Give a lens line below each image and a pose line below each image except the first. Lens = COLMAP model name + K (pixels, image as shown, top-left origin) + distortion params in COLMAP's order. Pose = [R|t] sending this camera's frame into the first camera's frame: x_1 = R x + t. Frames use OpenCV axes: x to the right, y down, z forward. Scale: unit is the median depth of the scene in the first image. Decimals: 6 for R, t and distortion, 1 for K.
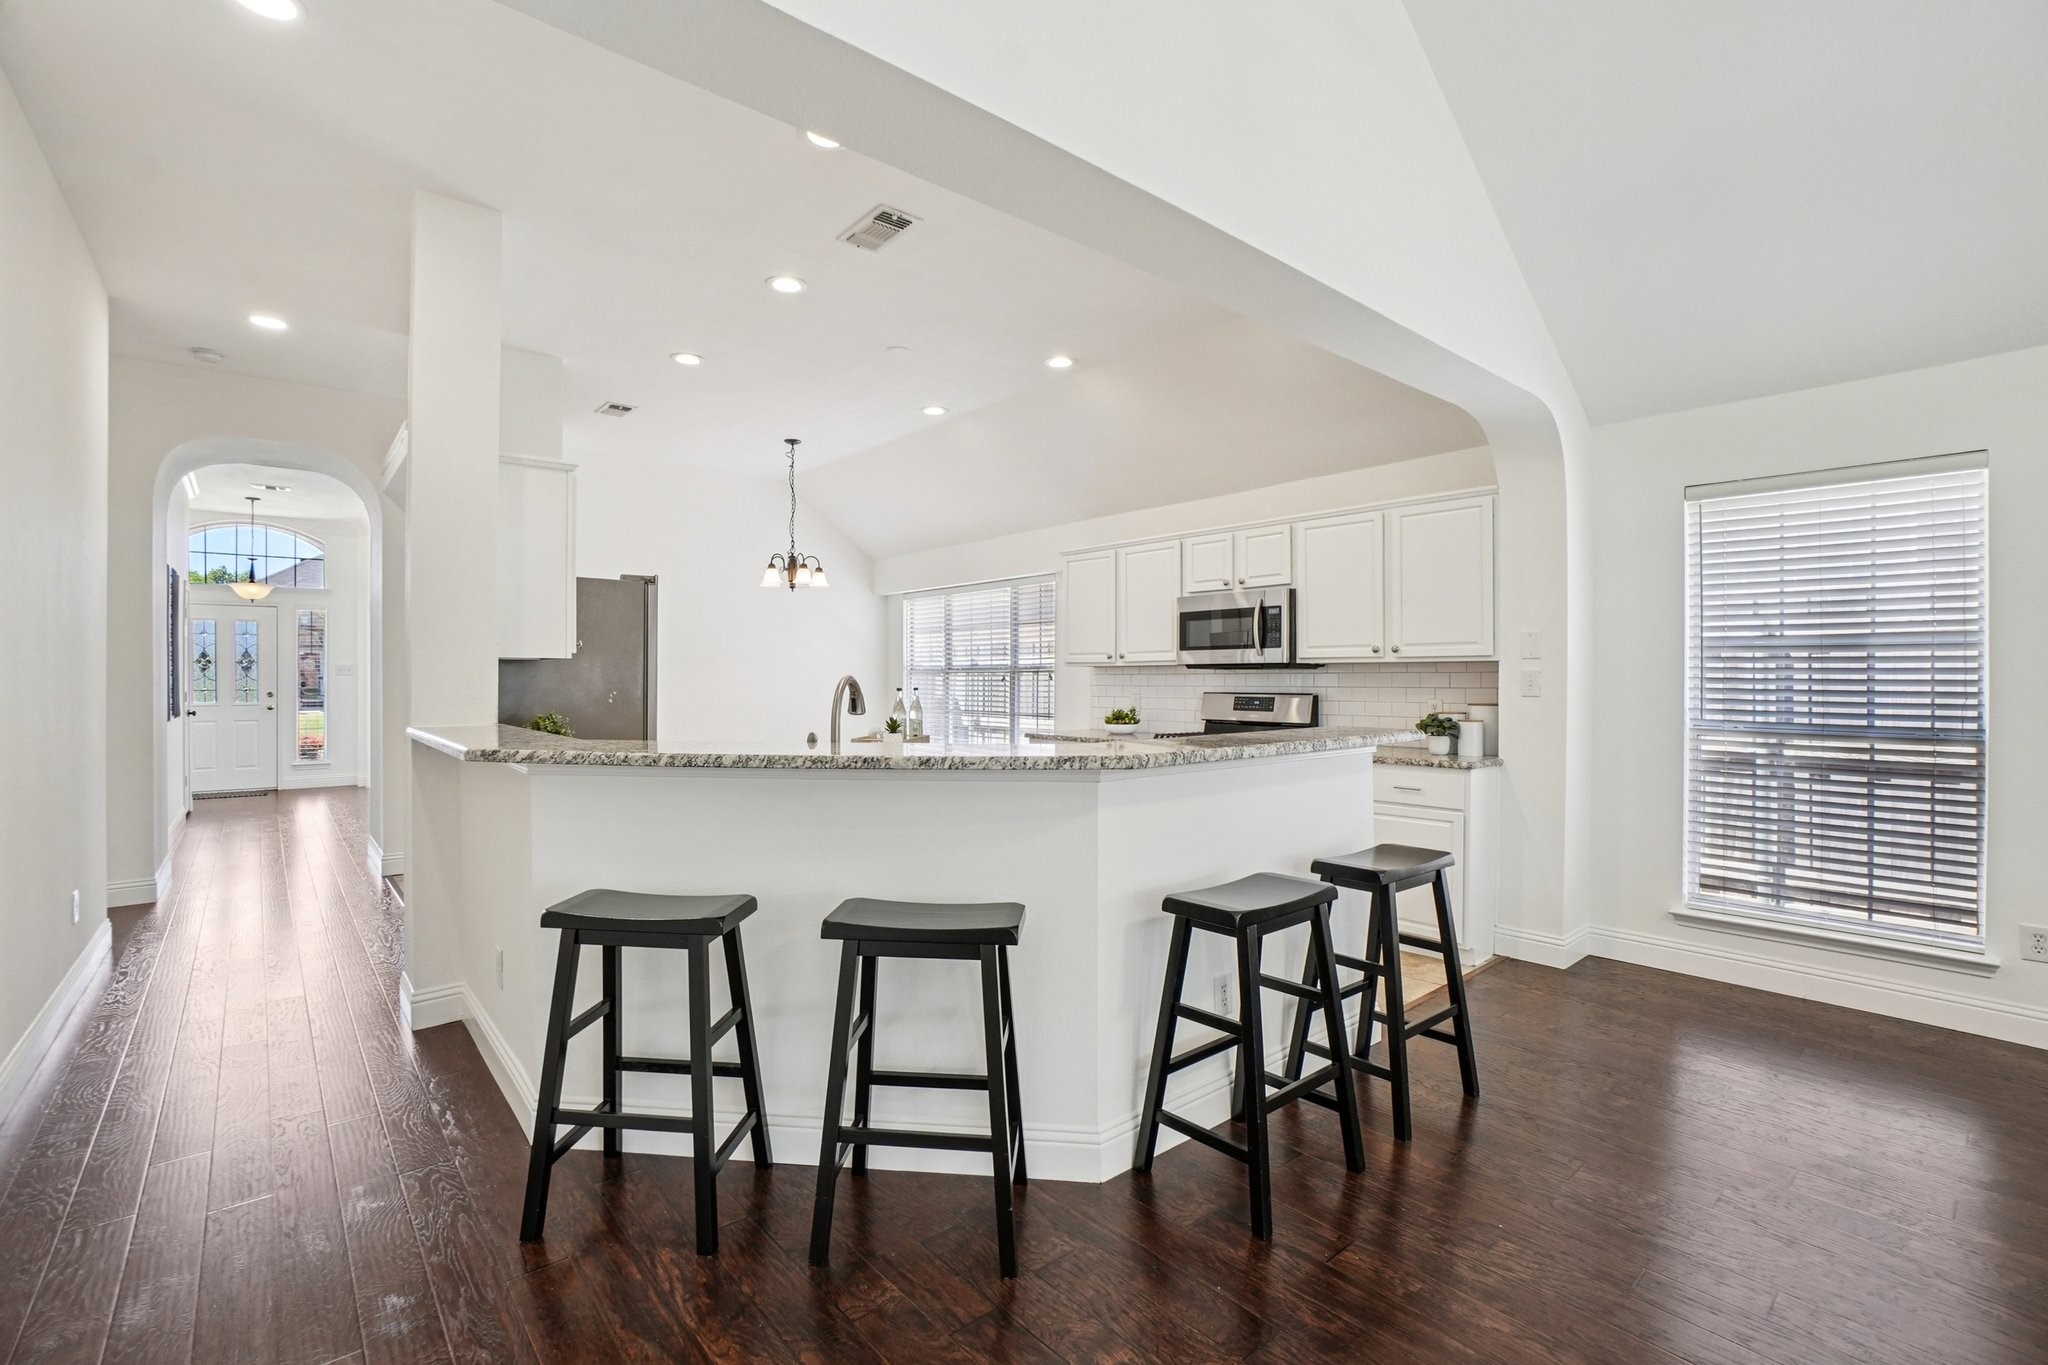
lens RADIAL K [[907.6, 0, 992.6], [0, 907.6, 669.9], [0, 0, 1]] dist [-0.058476, 0.019168]
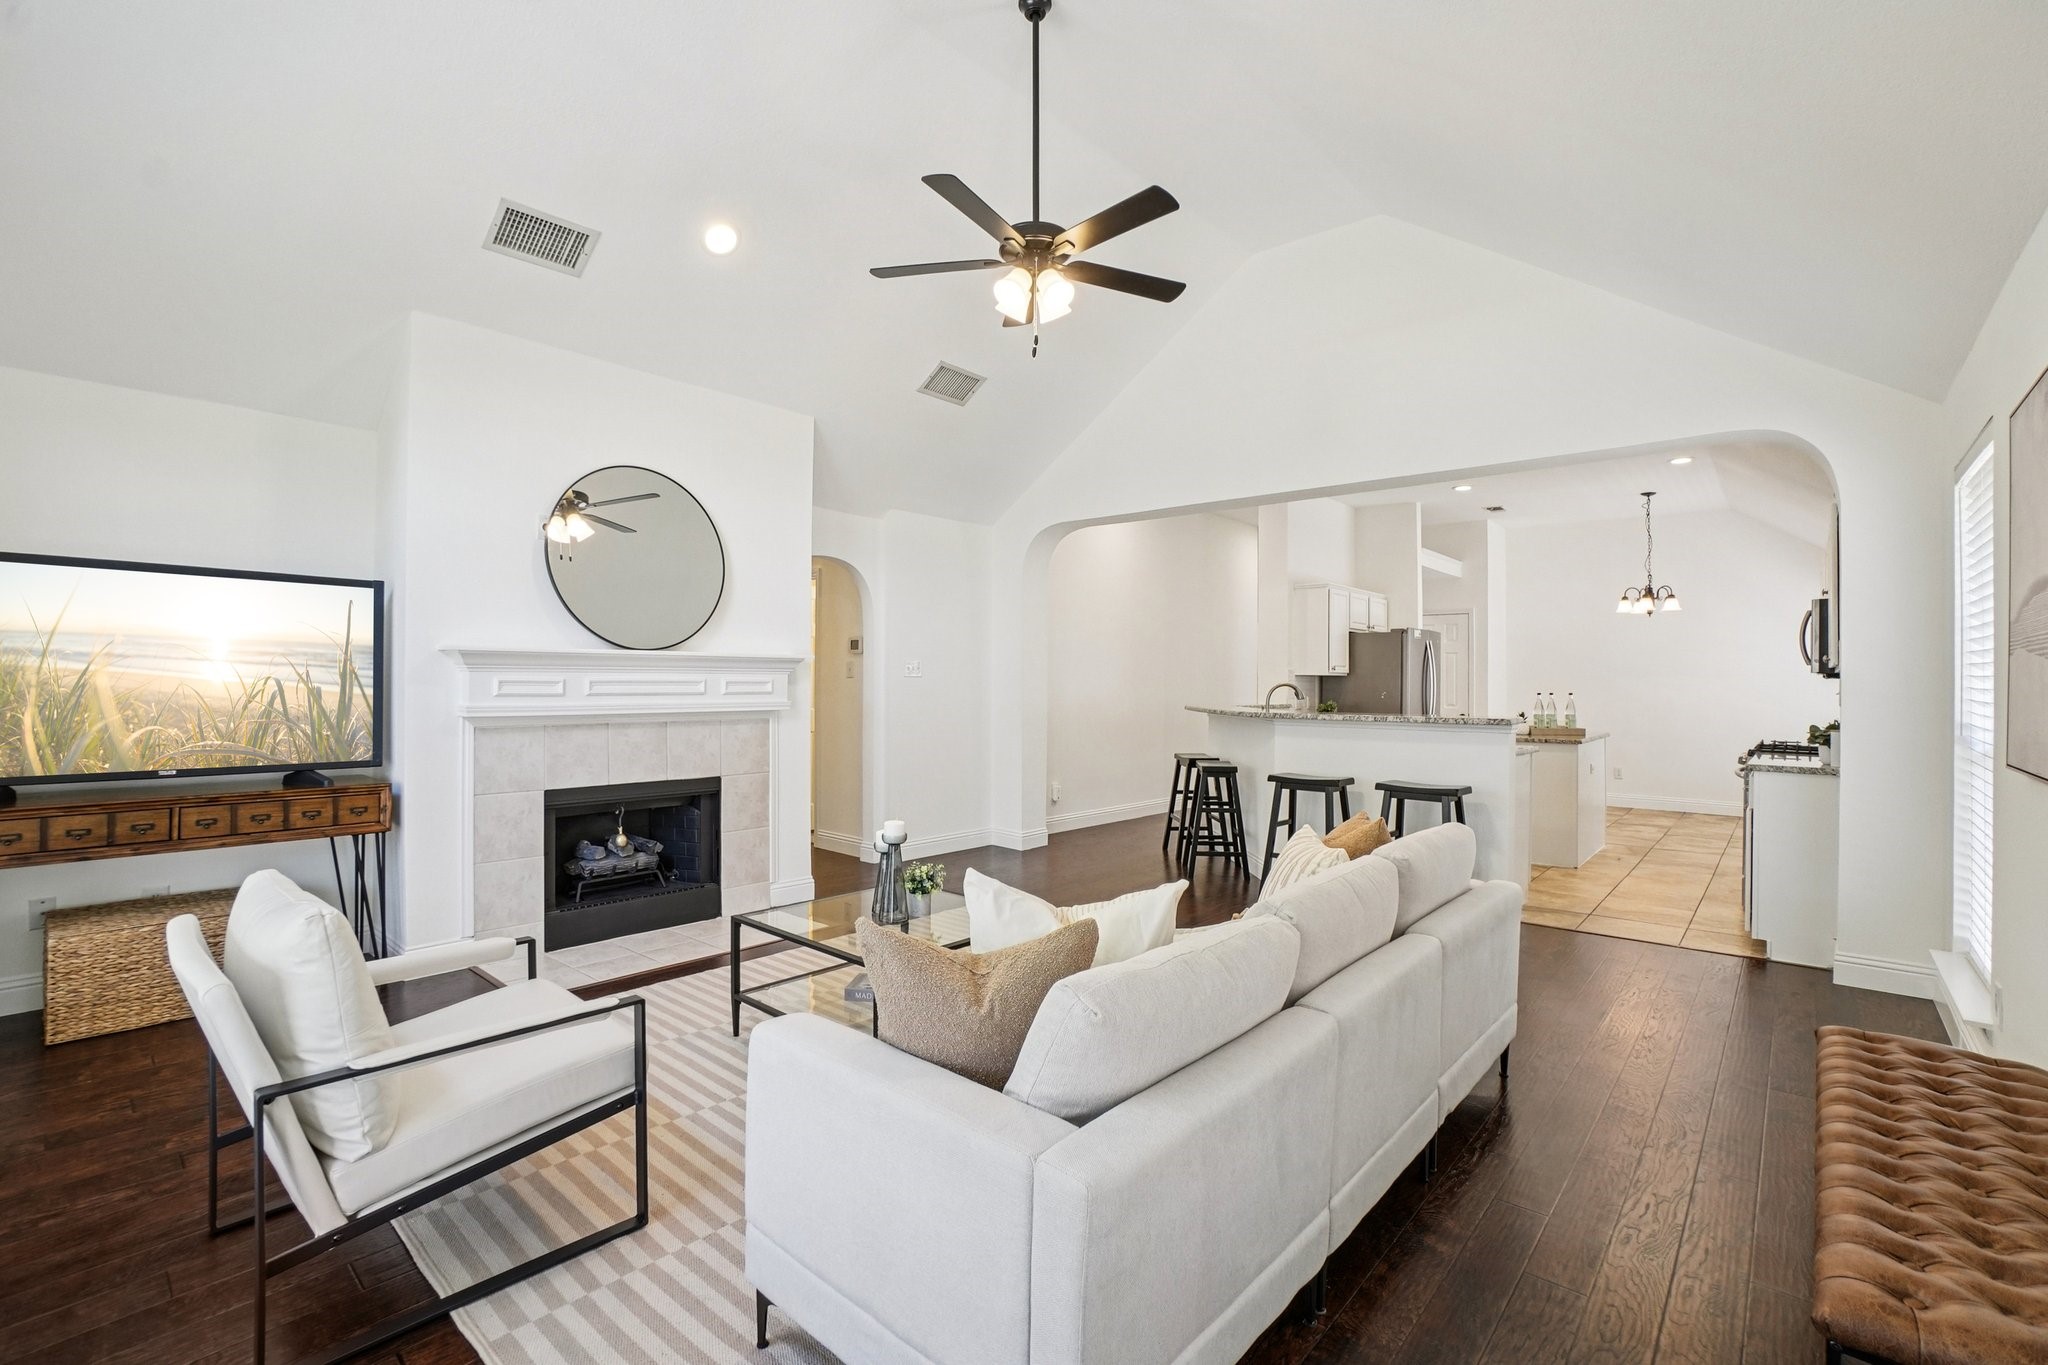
lens RADIAL K [[907.6, 0, 1023.2], [0, 907.6, 664.9], [0, 0, 1]] dist [-0.058476, 0.019168]
pose [[0.159174, -0.016891, -0.987106, 1.042011], [-0.000444, 0.999852, -0.017181, 0.000243], [0.987250, 0.003173, 0.159143, -0.038526]]
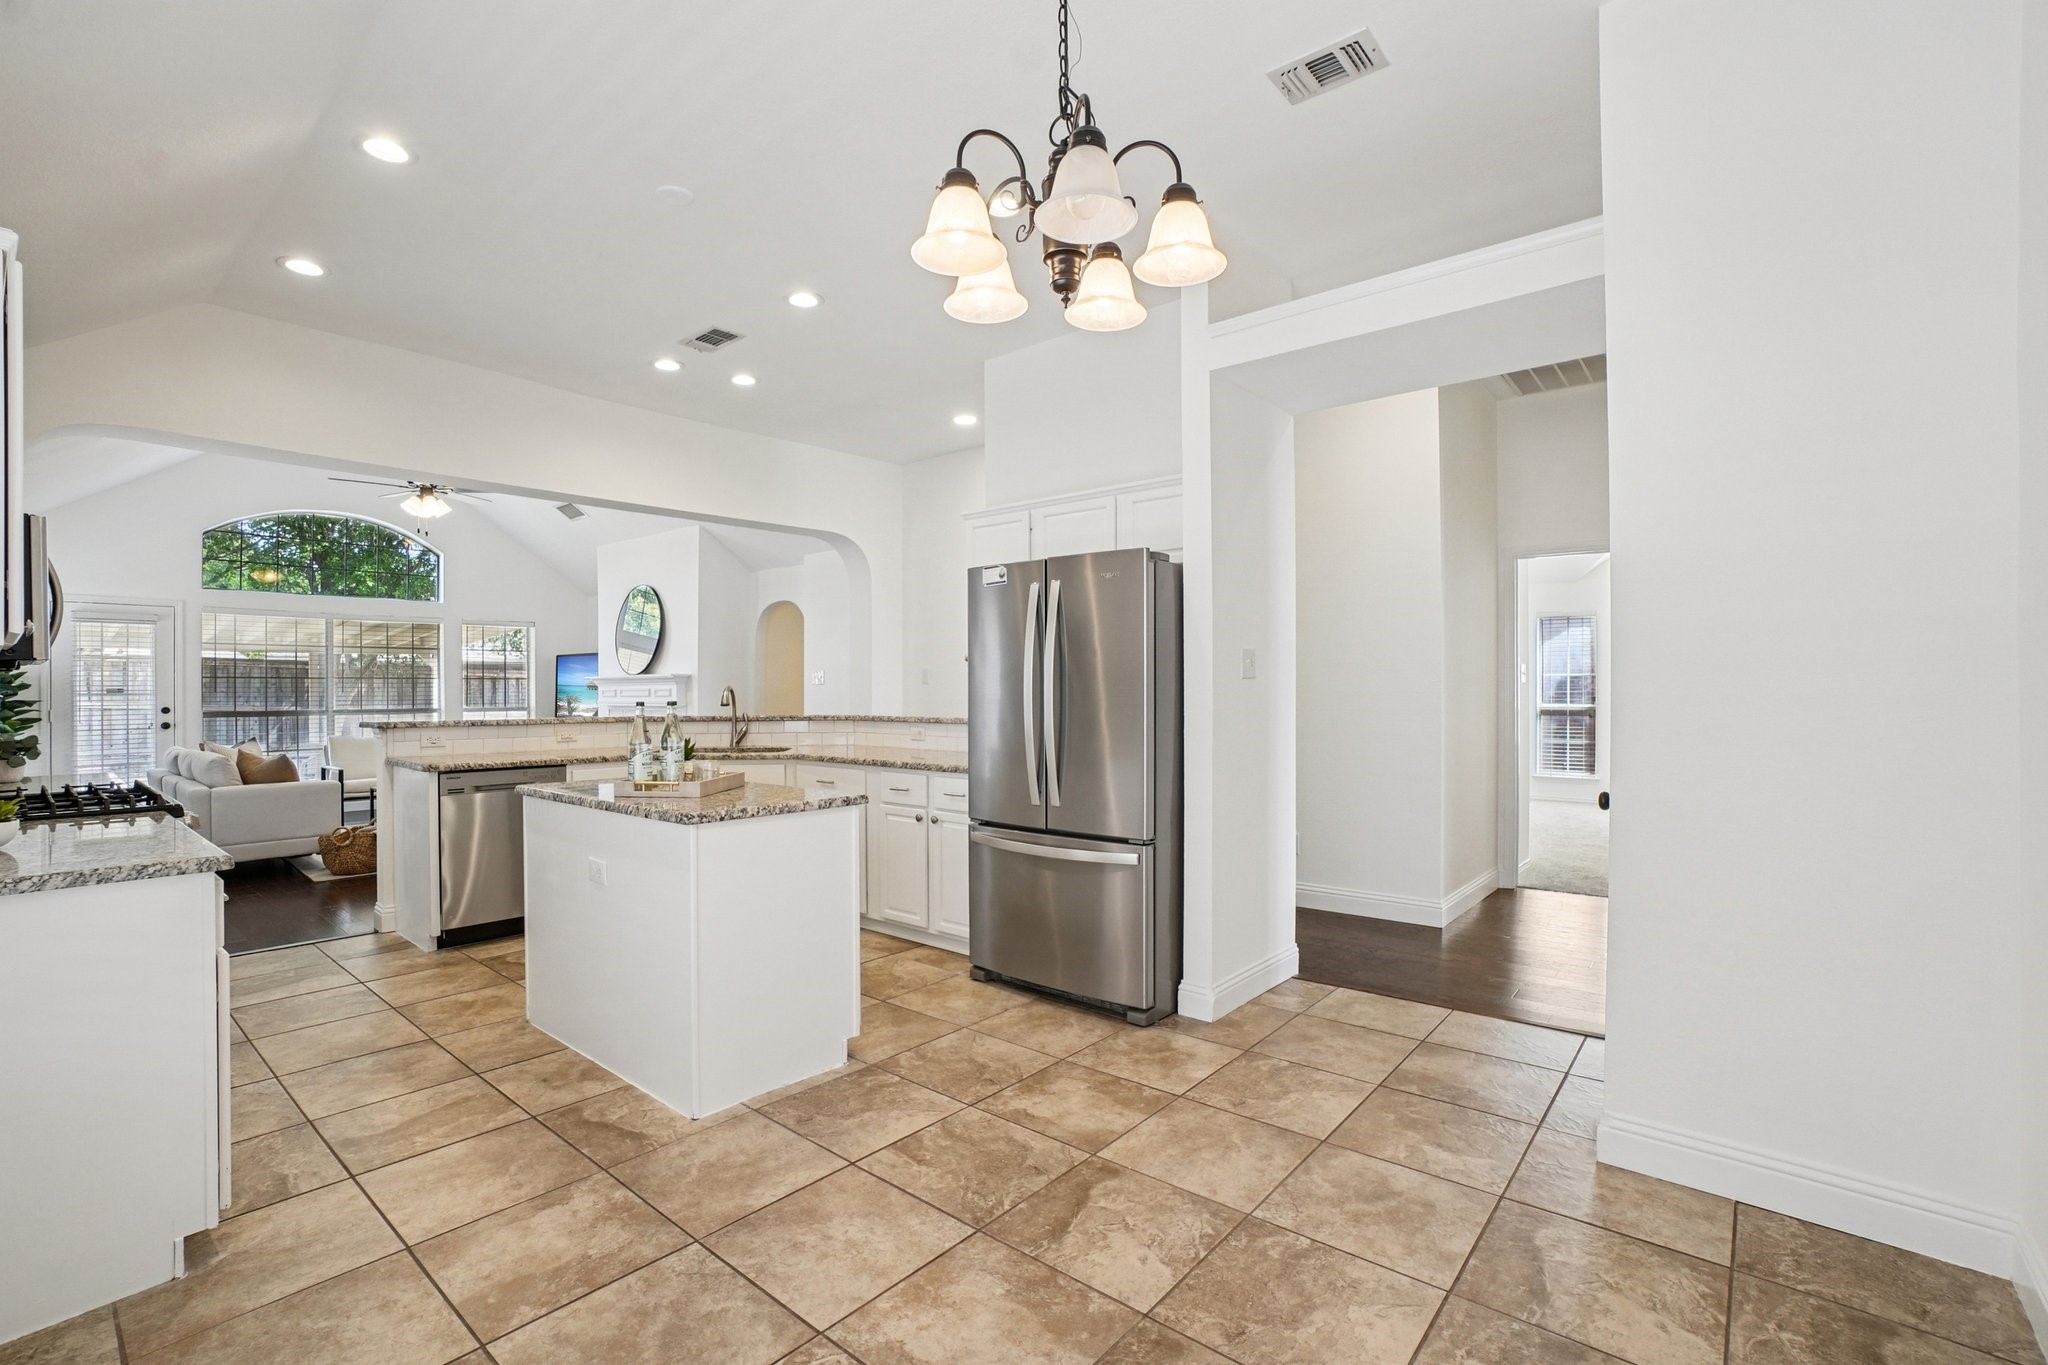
lens RADIAL K [[907.6, 0, 1013.6], [0, 907.6, 704.5], [0, 0, 1]] dist [-0.058476, 0.019168]
pose [[-0.984140, 0.006919, -0.177257, -0.212444], [0.005261, 0.999938, 0.009822, 0.015261], [0.177314, 0.008734, -0.984116, 1.532702]]
